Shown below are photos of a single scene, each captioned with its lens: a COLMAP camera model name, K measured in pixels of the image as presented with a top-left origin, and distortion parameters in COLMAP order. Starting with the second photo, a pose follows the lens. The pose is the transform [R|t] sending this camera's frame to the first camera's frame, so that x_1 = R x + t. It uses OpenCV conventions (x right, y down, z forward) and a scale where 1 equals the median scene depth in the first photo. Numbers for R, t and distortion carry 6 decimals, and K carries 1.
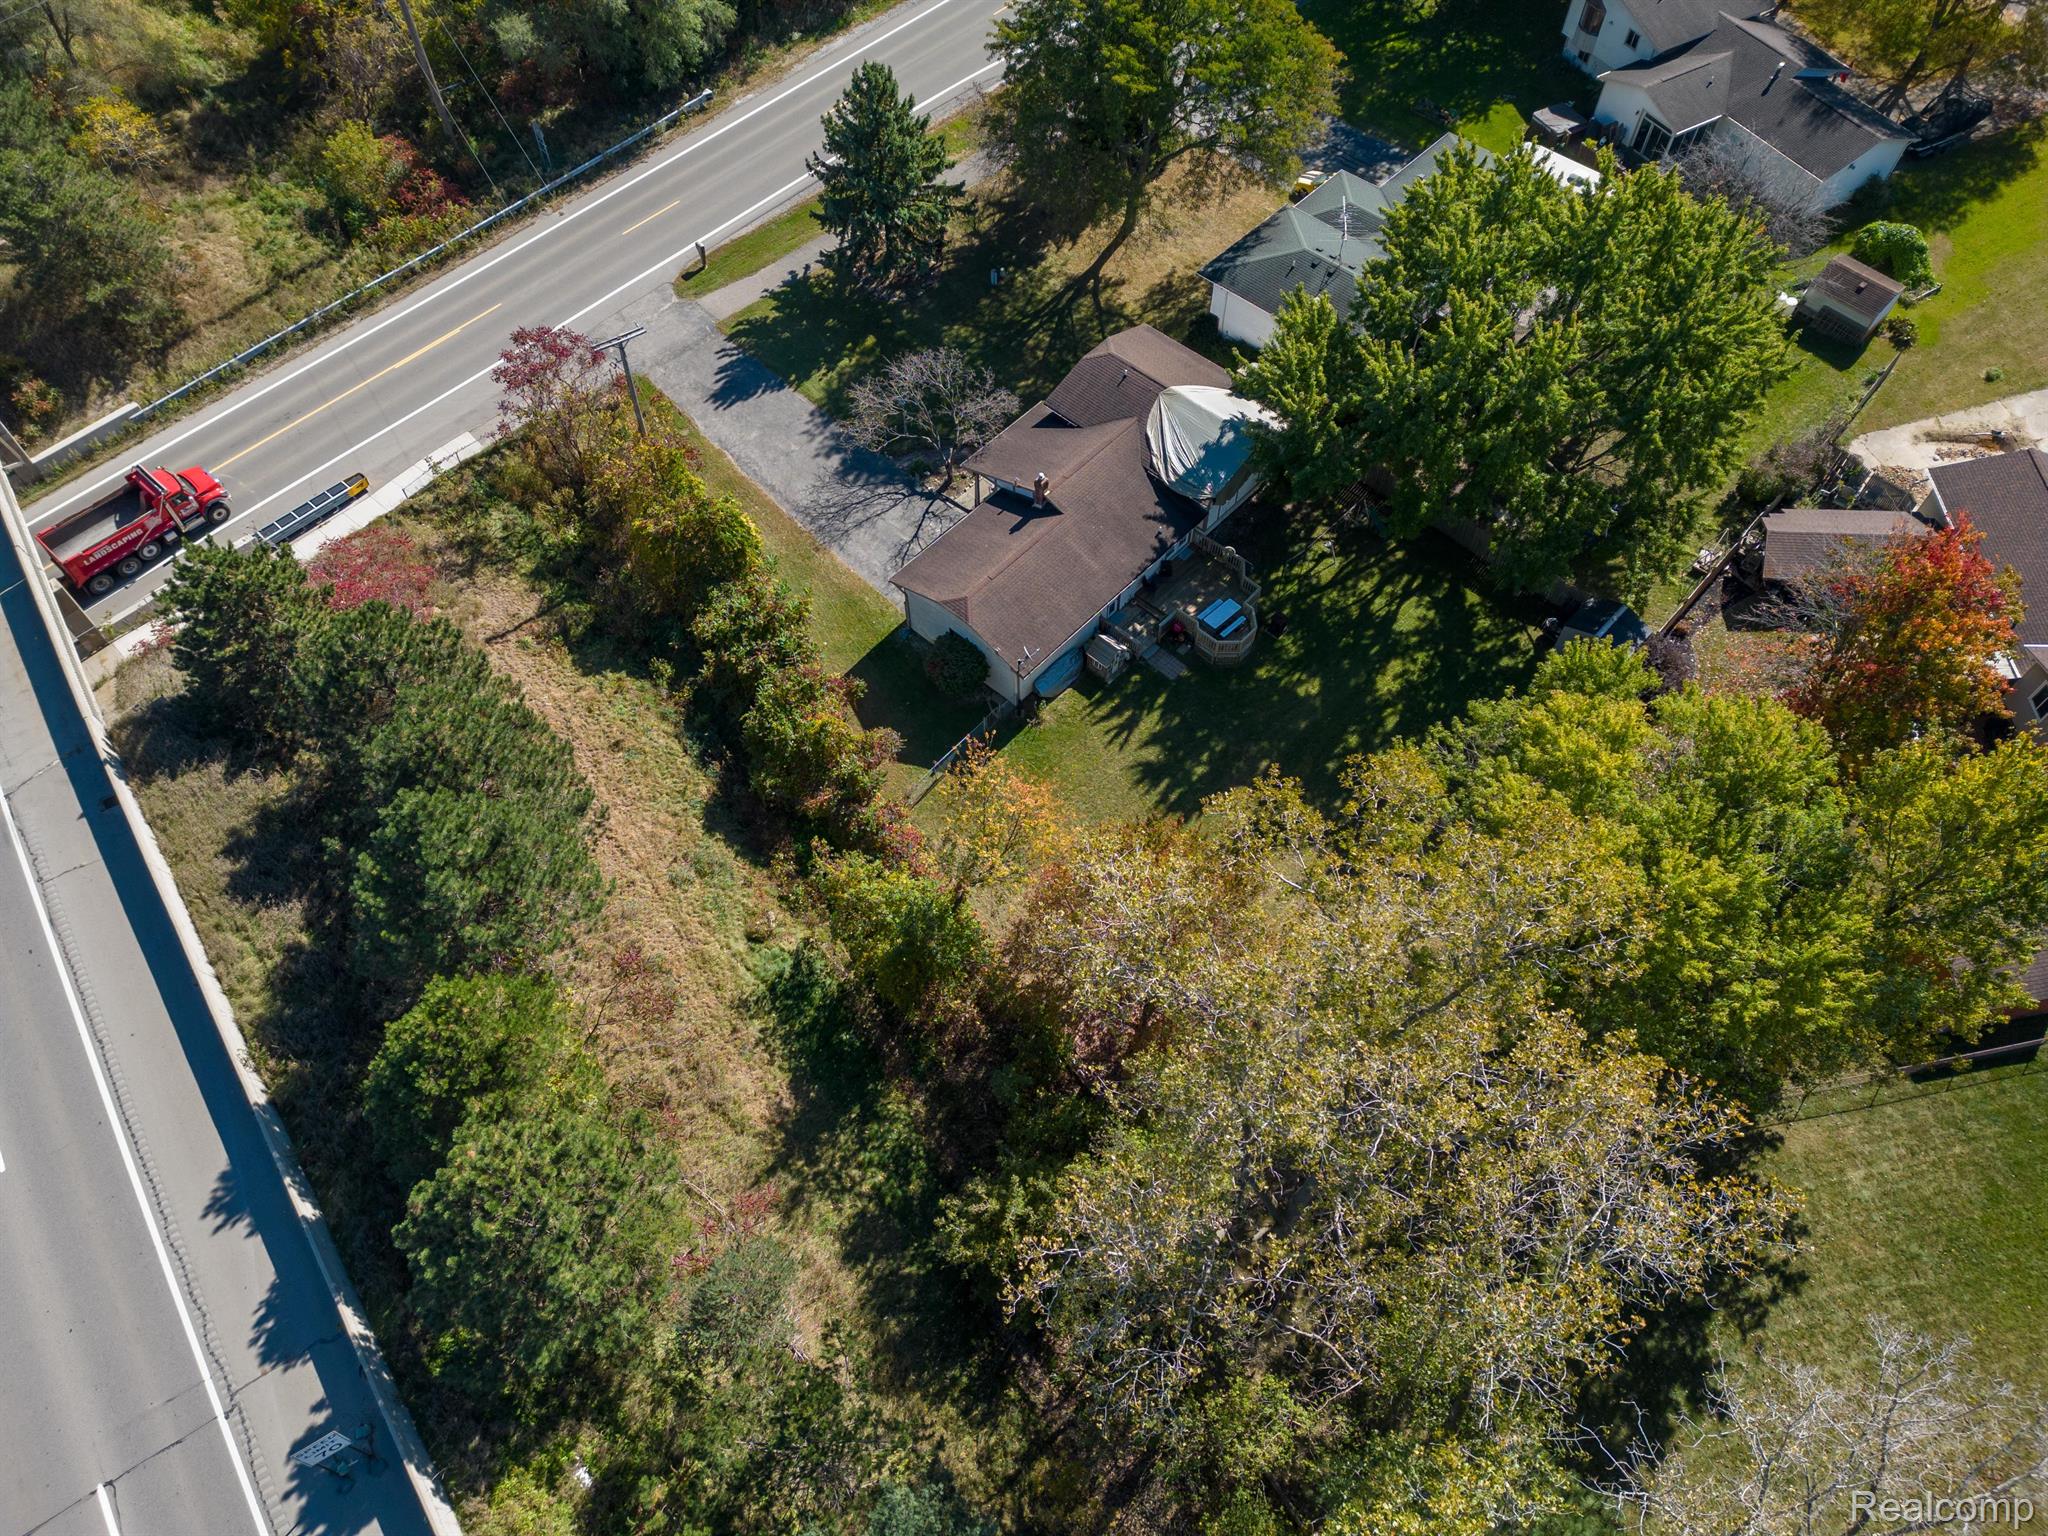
lens RADIAL K [[1428.2, 0, 1011.0], [0, 1428.2, 738.6], [0, 0, 1]] dist [0.068507, -0.050654]
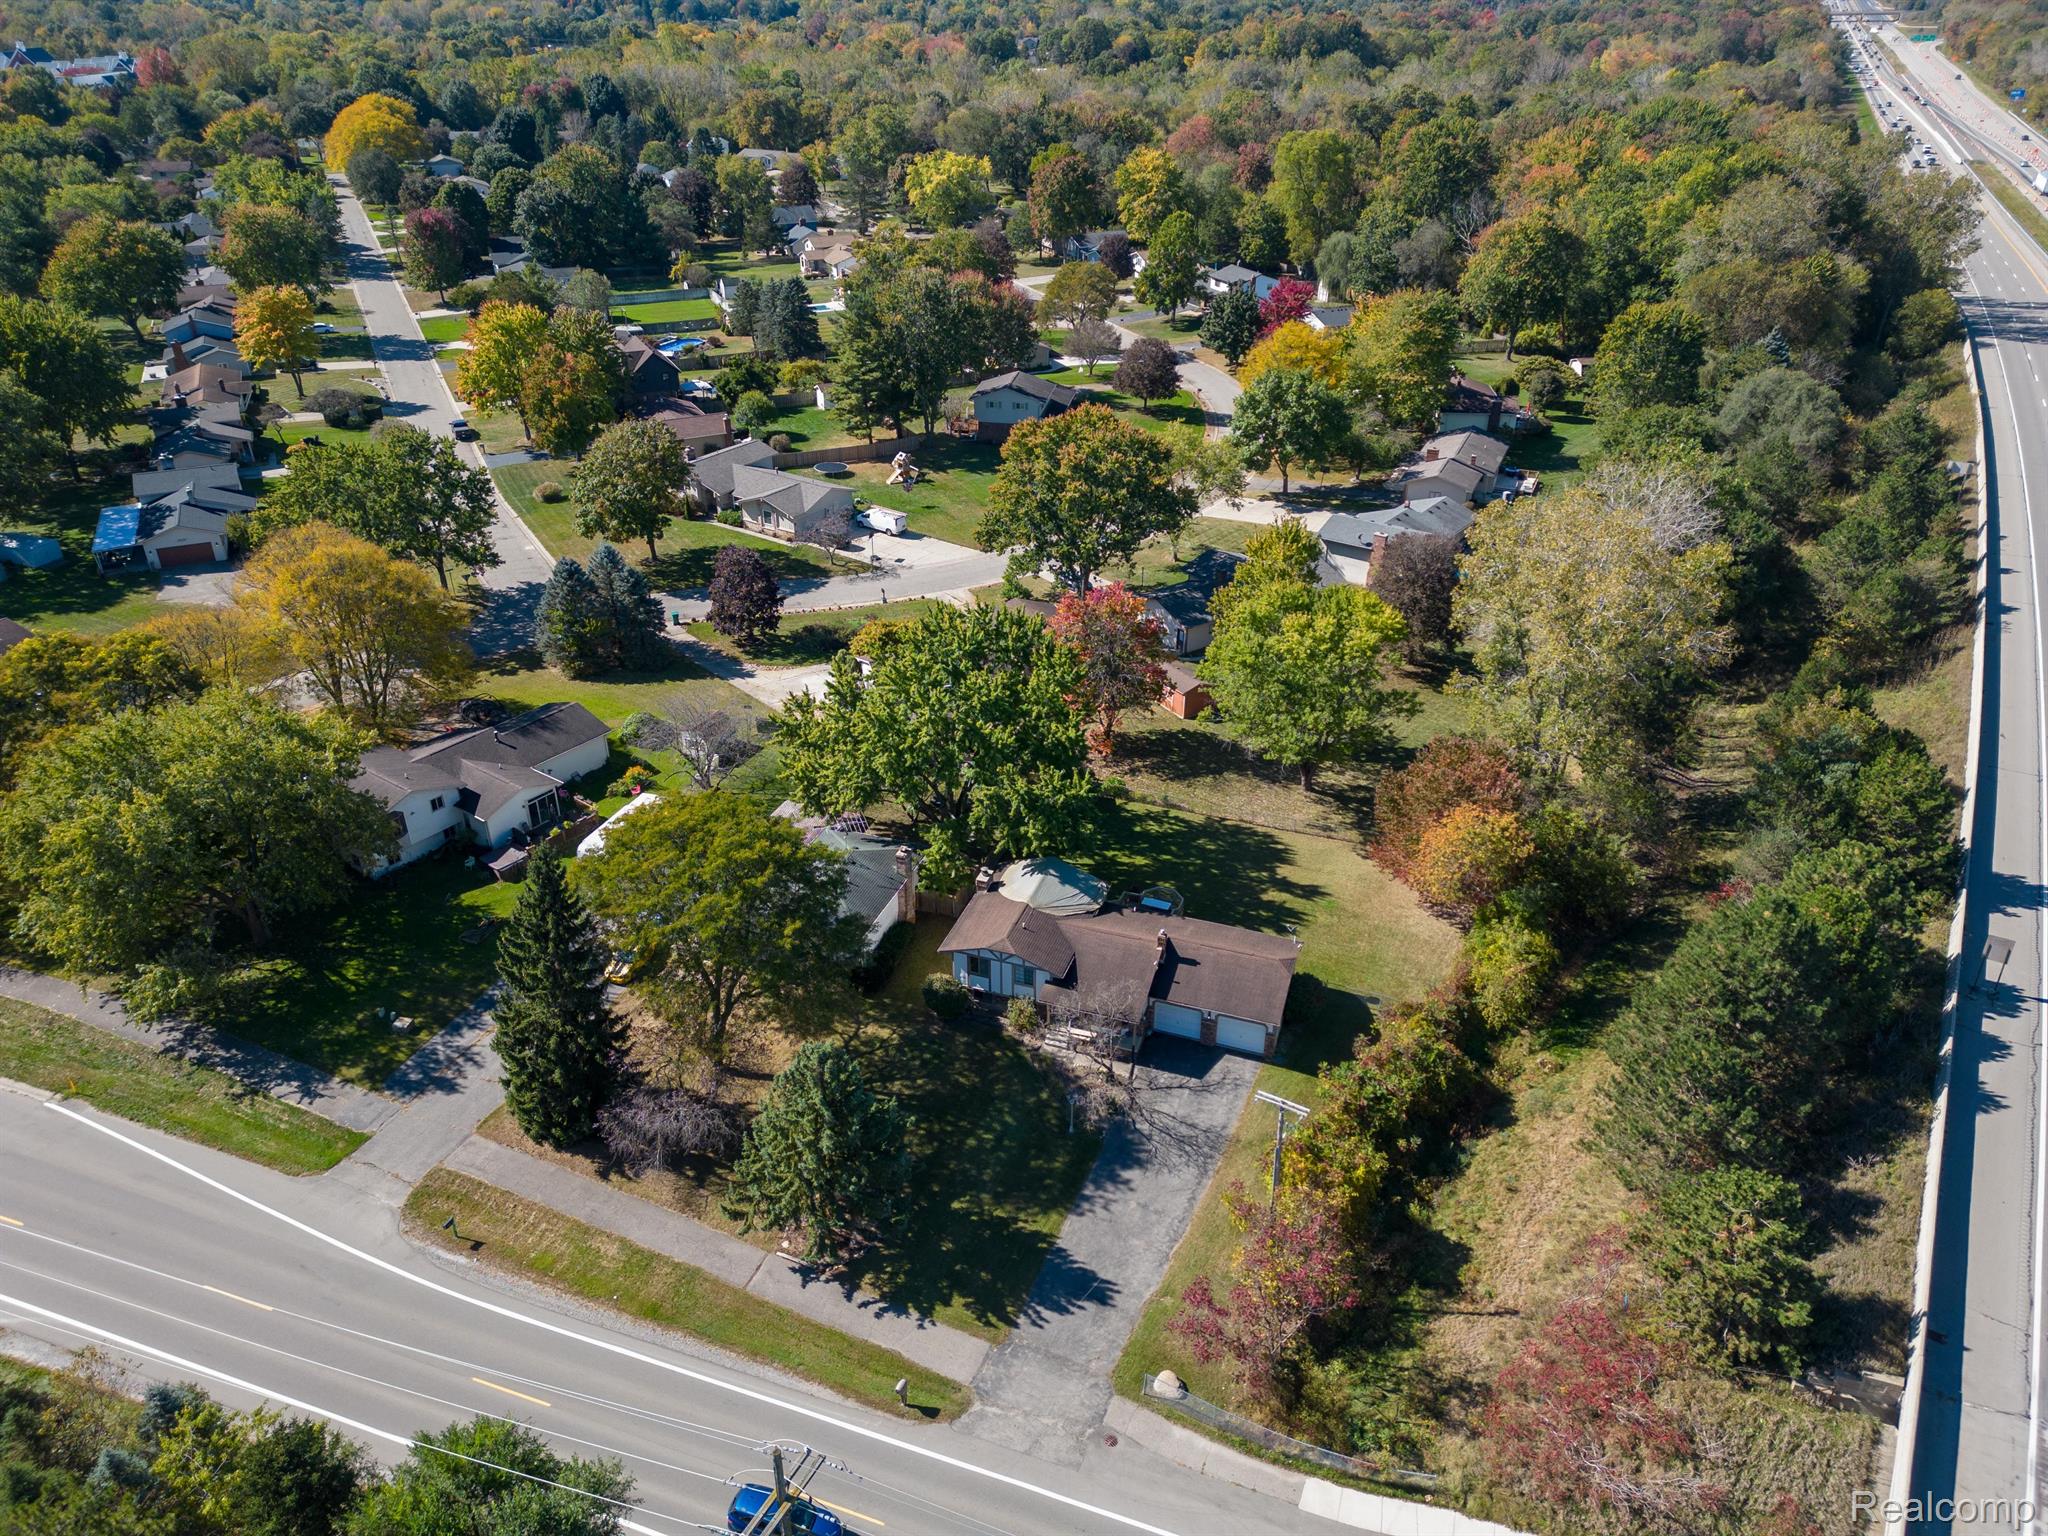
lens RADIAL K [[1428.2, 0, 1015.1], [0, 1428.2, 759.1], [0, 0, 1]] dist [0.068507, -0.050654]
pose [[-0.387629, -0.445919, 0.806784, -0.844057], [0.767433, 0.328751, 0.550427, -0.983944], [-0.510677, 0.832513, 0.214780, 0.624227]]
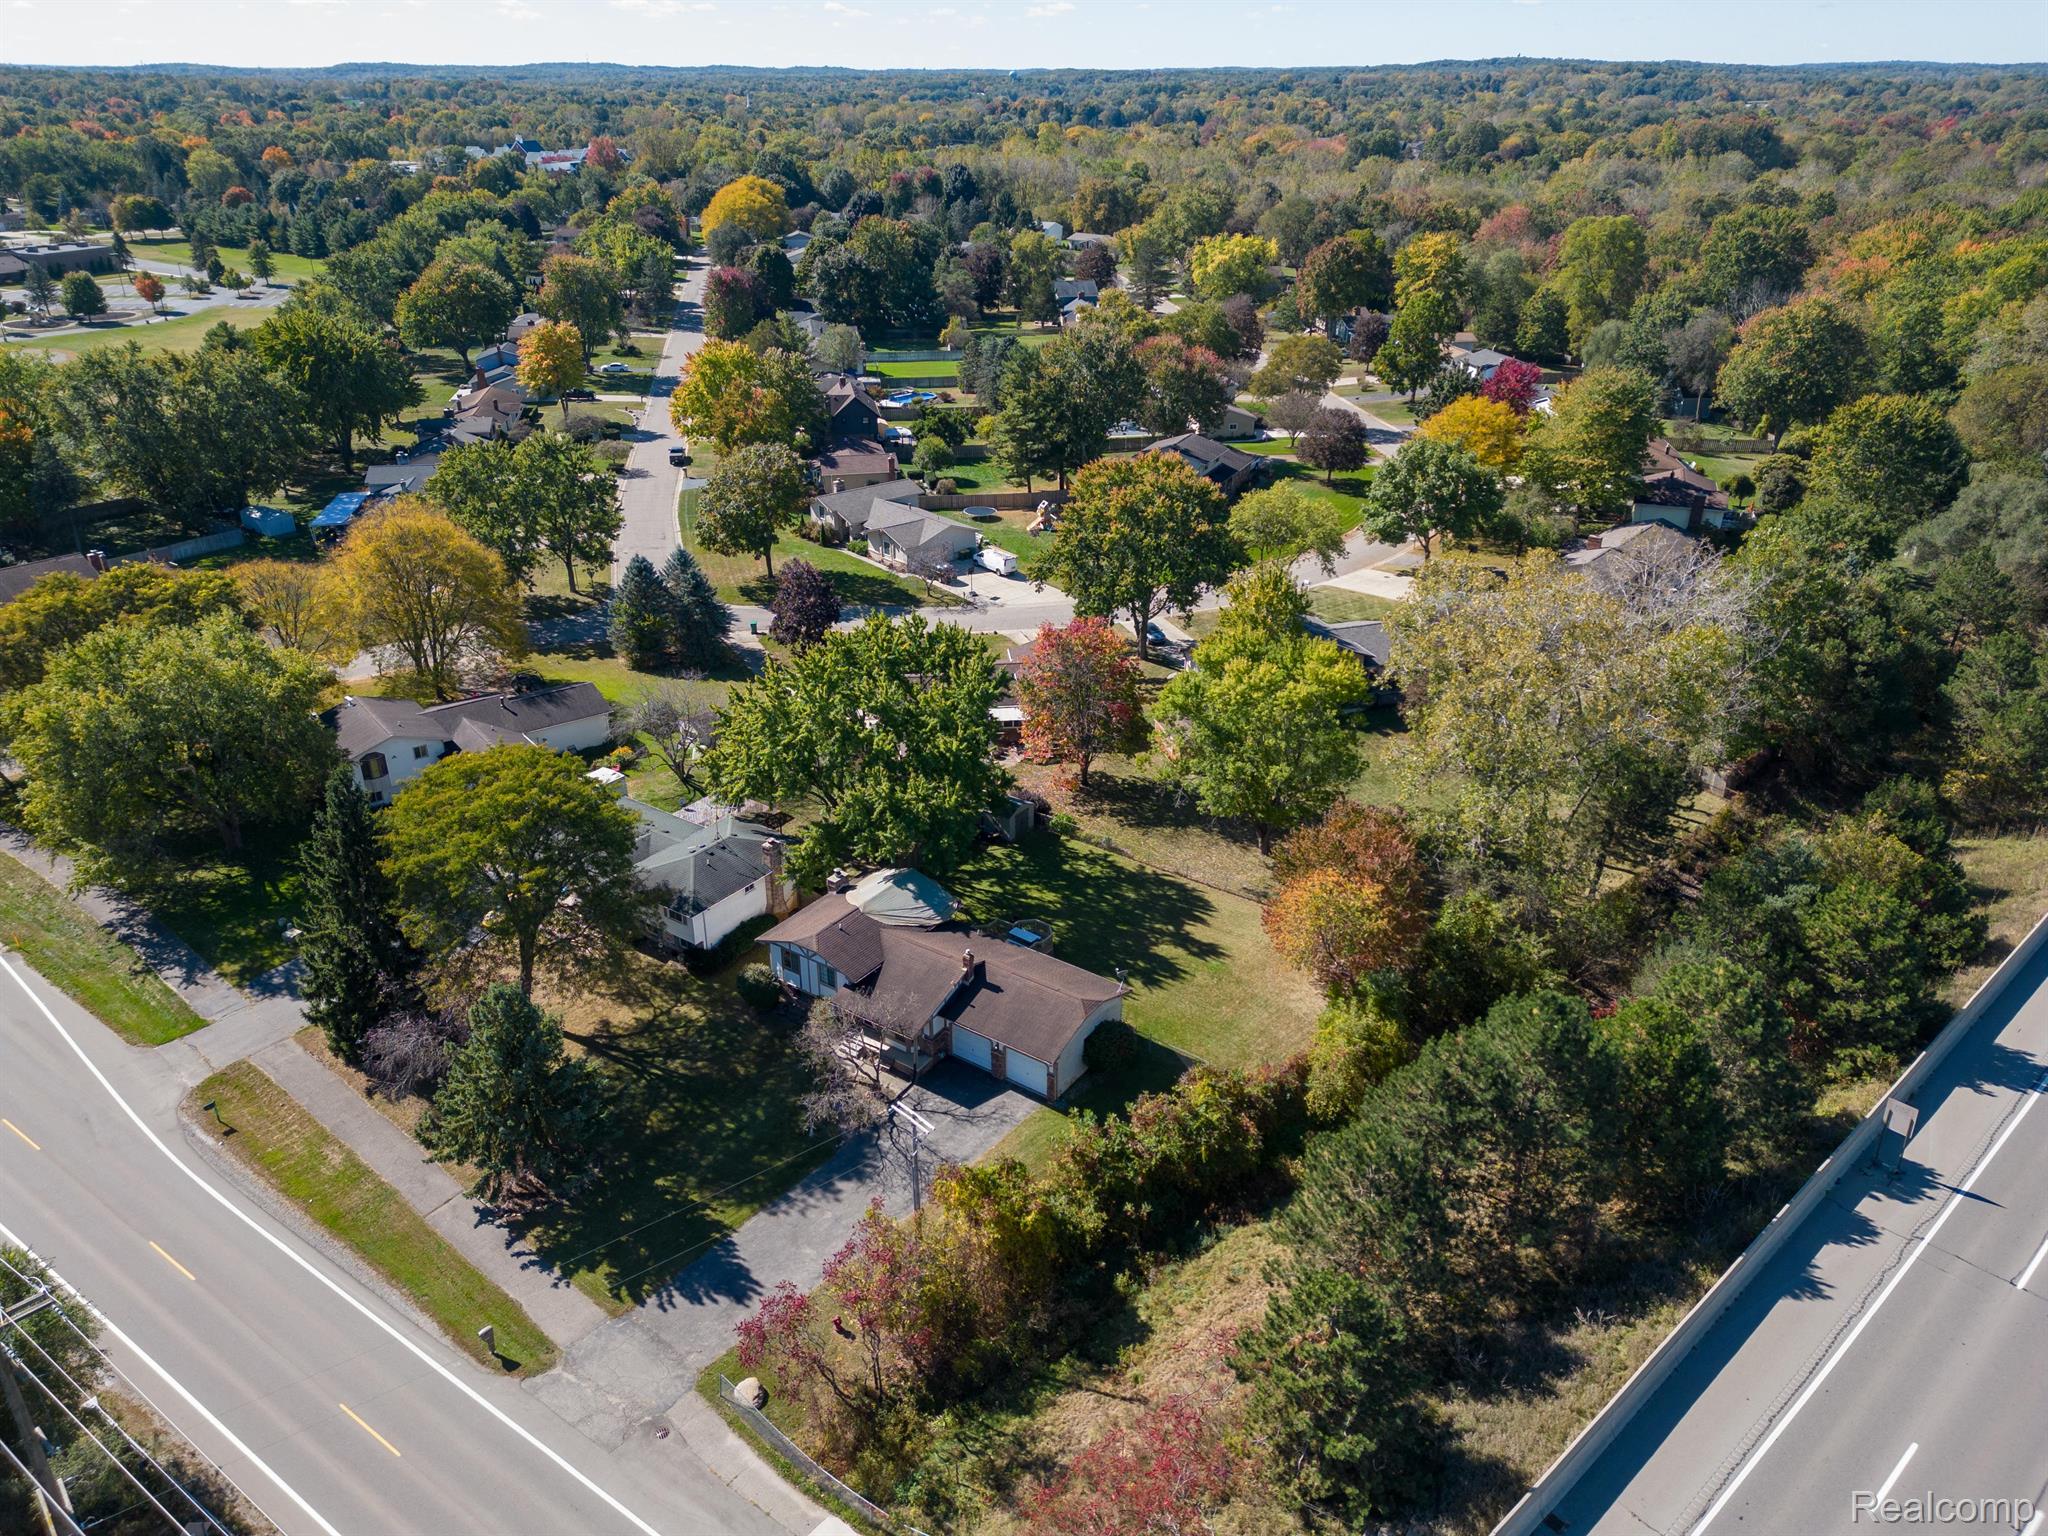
lens RADIAL K [[1428.2, 0, 1018.6], [0, 1428.2, 762.5], [0, 0, 1]] dist [0.068507, -0.050654]
pose [[-0.125994, -0.427081, 0.895392, -0.958143], [0.824097, 0.457404, 0.334133, -0.596845], [-0.552258, 0.779989, 0.294326, 0.458550]]
